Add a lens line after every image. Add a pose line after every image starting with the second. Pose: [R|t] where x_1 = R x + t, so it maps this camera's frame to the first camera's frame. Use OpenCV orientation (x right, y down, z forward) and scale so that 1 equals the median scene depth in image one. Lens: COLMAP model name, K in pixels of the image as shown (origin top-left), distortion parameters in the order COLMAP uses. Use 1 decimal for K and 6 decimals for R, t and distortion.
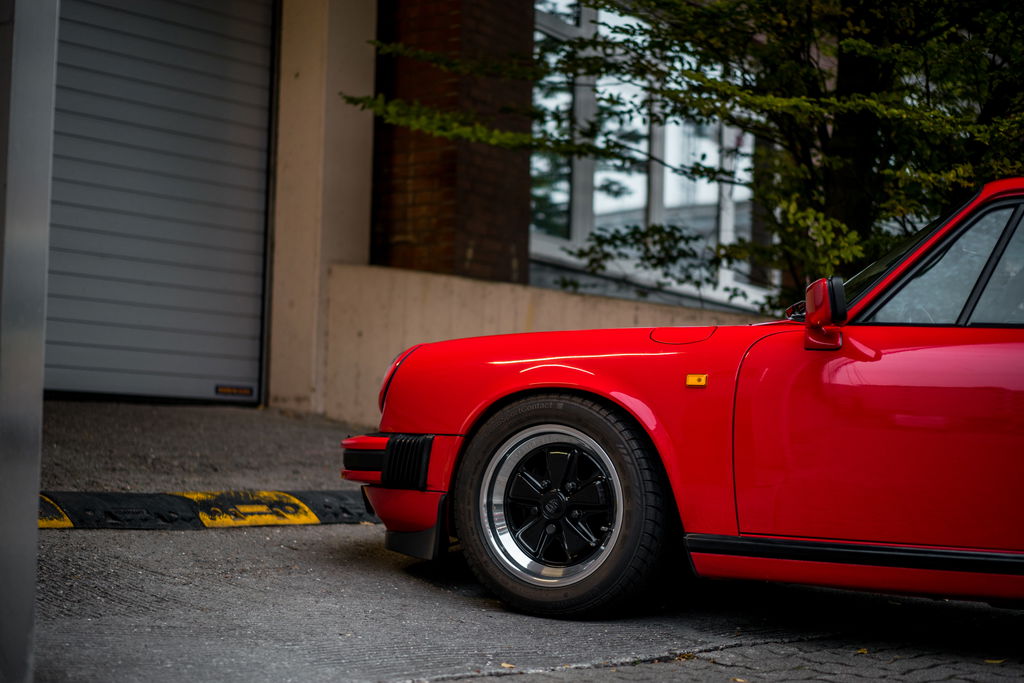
lens RADIAL K [[1572.1, 0, 512.0], [0, 1572.1, 341.5], [0, 0, 1]] dist [0.127944, -0.901254]
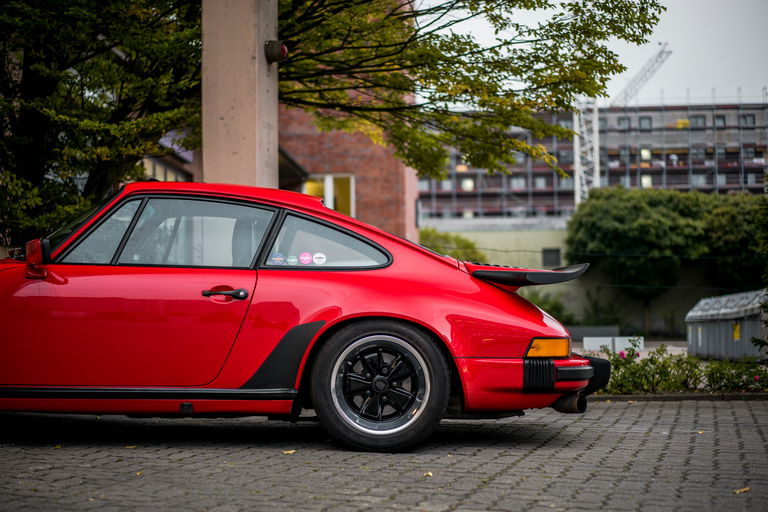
lens RADIAL K [[1179.1, 0, 384.0], [0, 1179.1, 256.0], [0, 0, 1]] dist [0.127944, -0.901254]
pose [[0.865331, 0.002126, 0.501197, -0.125295], [-0.012832, 0.999757, 0.017914, -0.047148], [-0.501037, -0.021933, 0.865148, -0.327171]]
